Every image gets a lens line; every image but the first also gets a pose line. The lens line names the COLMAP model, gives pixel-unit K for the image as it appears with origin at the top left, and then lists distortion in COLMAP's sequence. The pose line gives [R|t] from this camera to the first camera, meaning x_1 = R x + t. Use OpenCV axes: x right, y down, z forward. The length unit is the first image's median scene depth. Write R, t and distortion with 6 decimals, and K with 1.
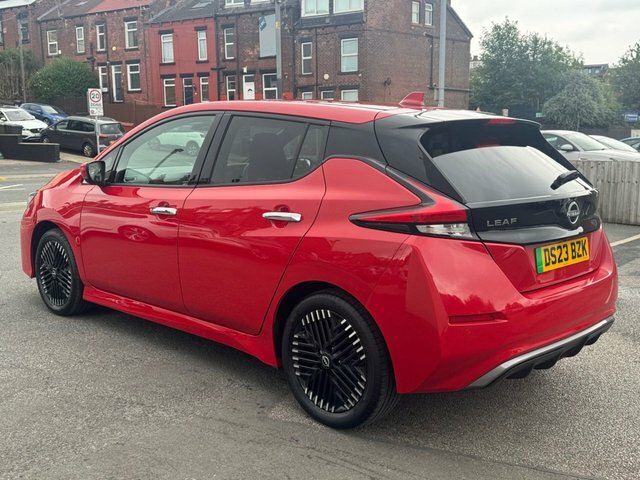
lens RADIAL K [[681.6, 0, 320.0], [0, 681.6, 240.0], [0, 0, 1]] dist [0.188628, -0.433982]
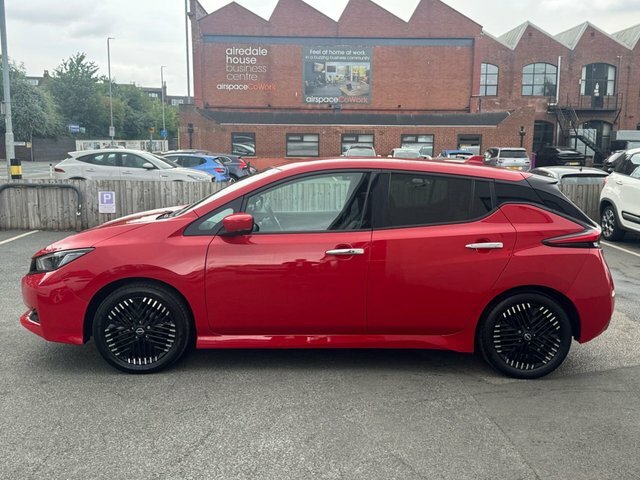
lens RADIAL K [[681.6, 0, 320.0], [0, 681.6, 240.0], [0, 0, 1]] dist [0.188628, -0.433982]
pose [[0.695666, -0.090442, 0.712650, -1.322835], [0.097460, 0.994753, 0.031106, -0.124656], [-0.711724, 0.047816, 0.700830, 0.225122]]
